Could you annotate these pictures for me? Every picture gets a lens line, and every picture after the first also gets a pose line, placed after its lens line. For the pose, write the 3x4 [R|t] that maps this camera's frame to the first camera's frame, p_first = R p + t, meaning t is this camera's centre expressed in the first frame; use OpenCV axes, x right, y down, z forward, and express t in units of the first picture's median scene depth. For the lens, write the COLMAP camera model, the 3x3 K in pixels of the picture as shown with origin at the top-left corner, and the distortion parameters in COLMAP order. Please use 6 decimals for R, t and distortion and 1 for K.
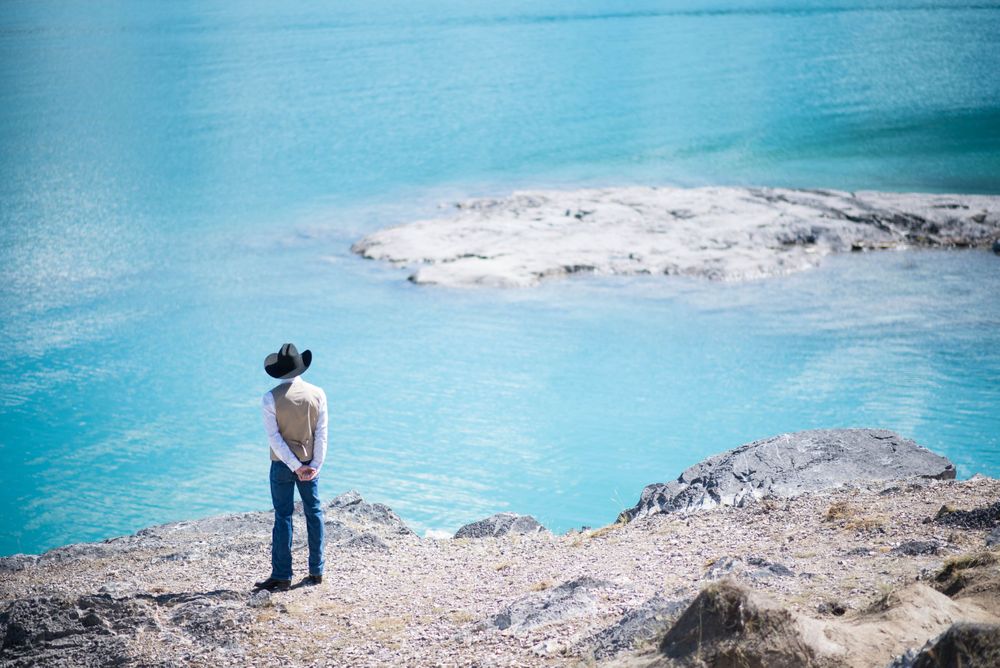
lens RADIAL K [[2399.9, 0, 500.0], [0, 2399.9, 334.0], [0, 0, 1]] dist [0.123129, 0.850516]
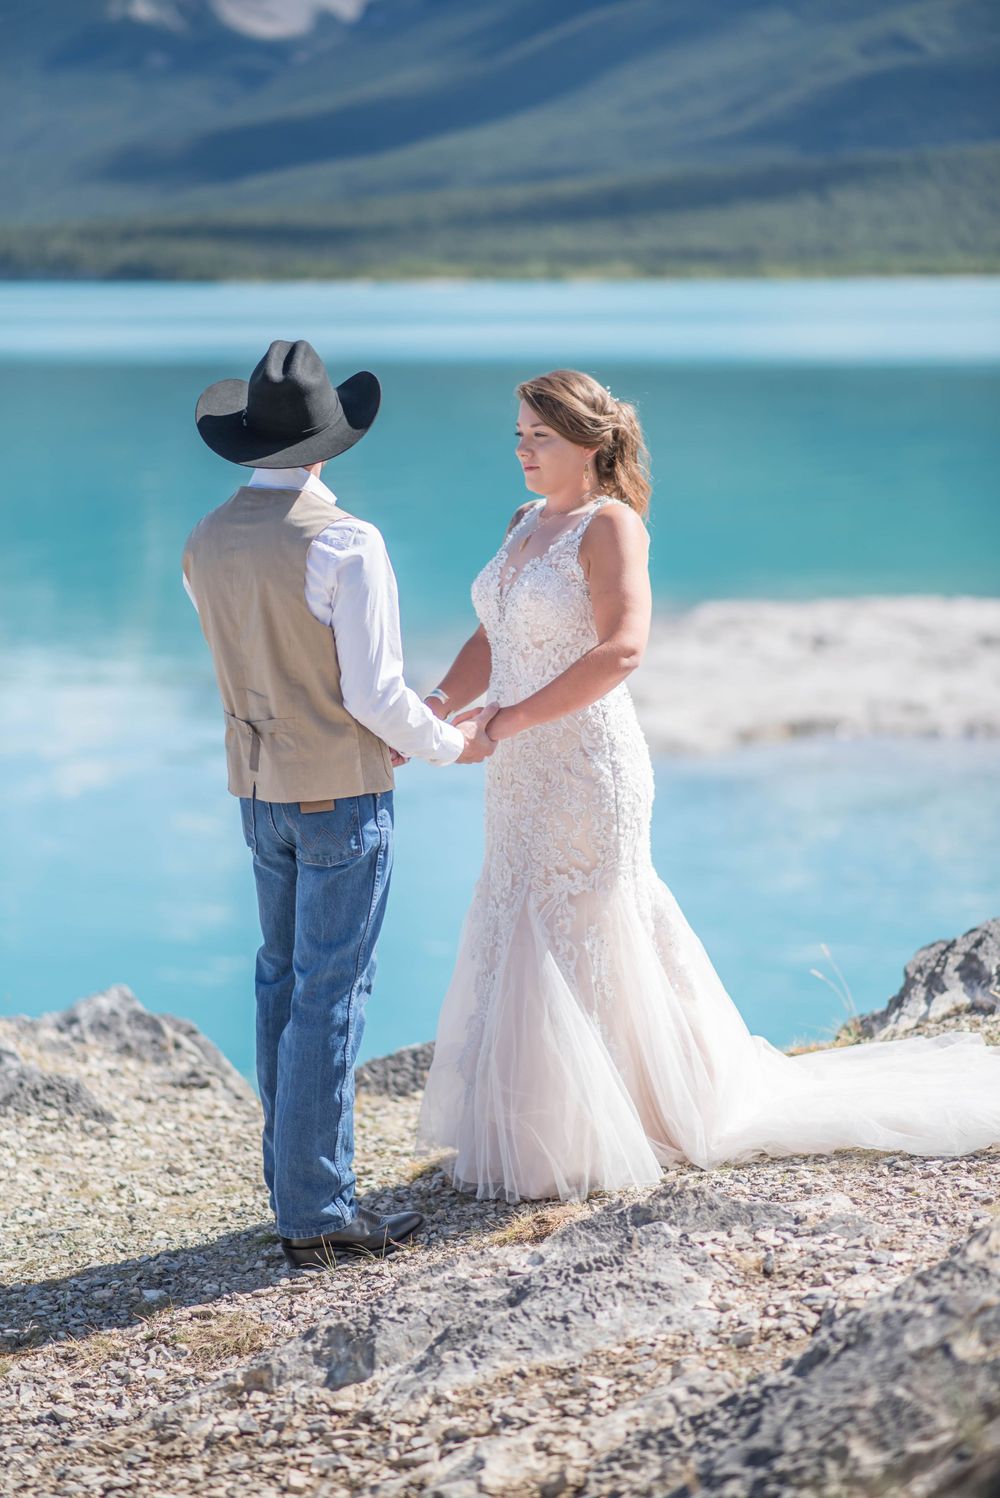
lens RADIAL K [[3595.0, 0, 500.0], [0, 3595.0, 749.0], [0, 0, 1]] dist [0.123129, 0.850516]
pose [[0.998171, 0.006070, -0.060151, 0.040163], [-0.008973, 0.998802, -0.048108, 0.074246], [0.059787, 0.048560, 0.997029, 0.620893]]
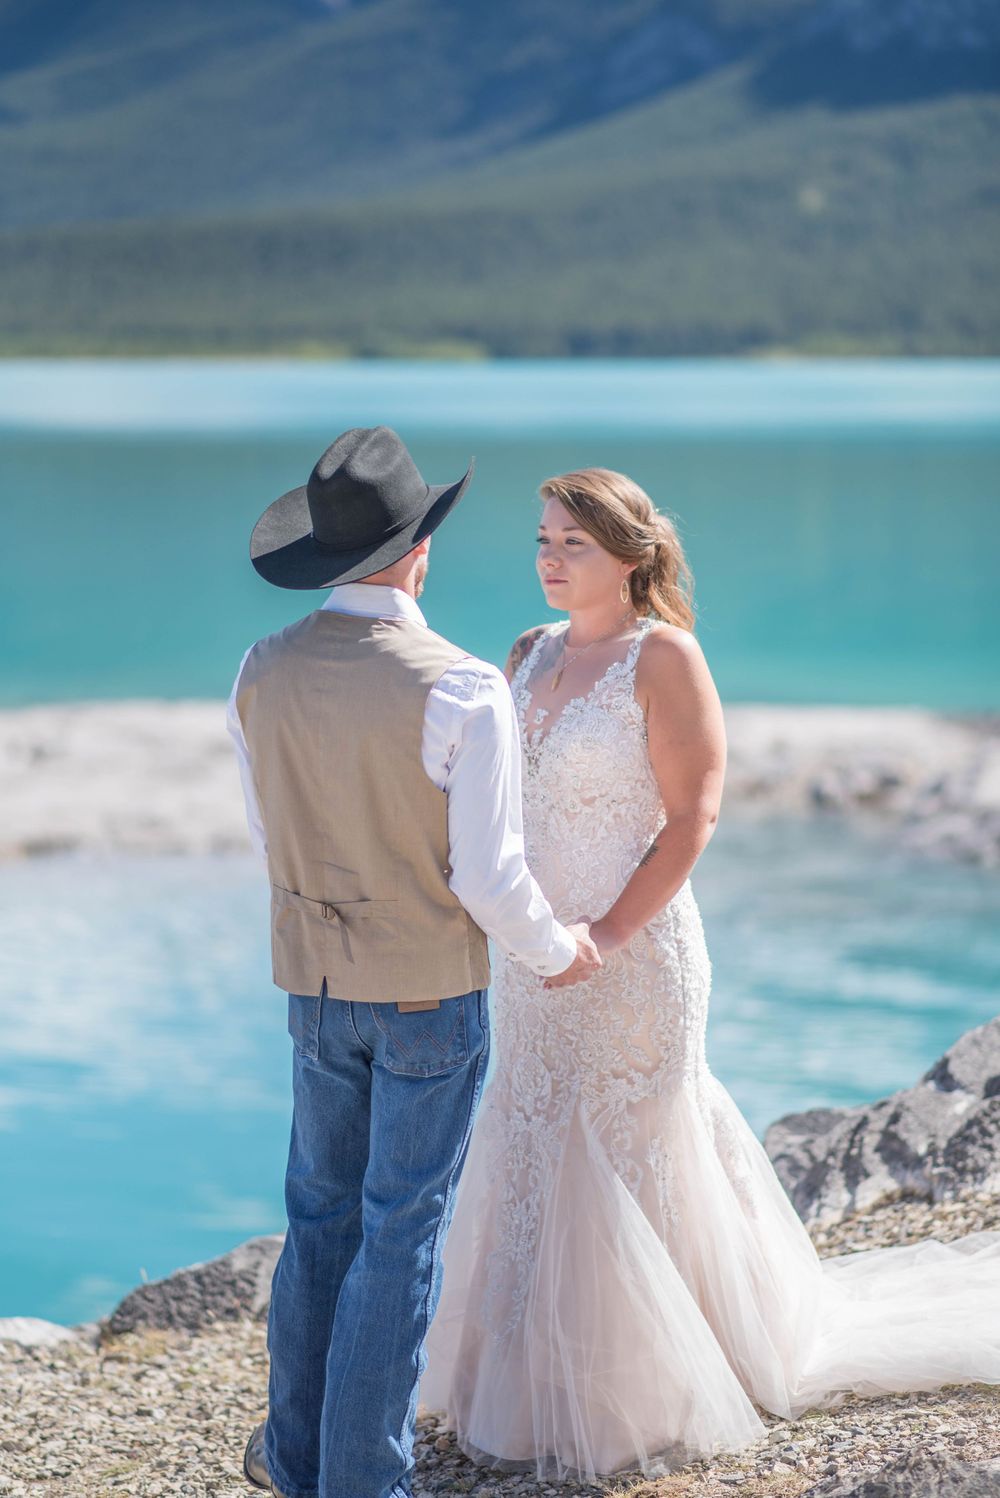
lens RADIAL K [[3595.0, 0, 500.0], [0, 3595.0, 749.0], [0, 0, 1]] dist [0.123129, 0.850516]
pose [[0.982838, -0.021594, 0.183201, -0.060553], [0.035854, 0.996547, -0.074889, 0.061457], [-0.180952, 0.080172, 0.980219, 0.704931]]
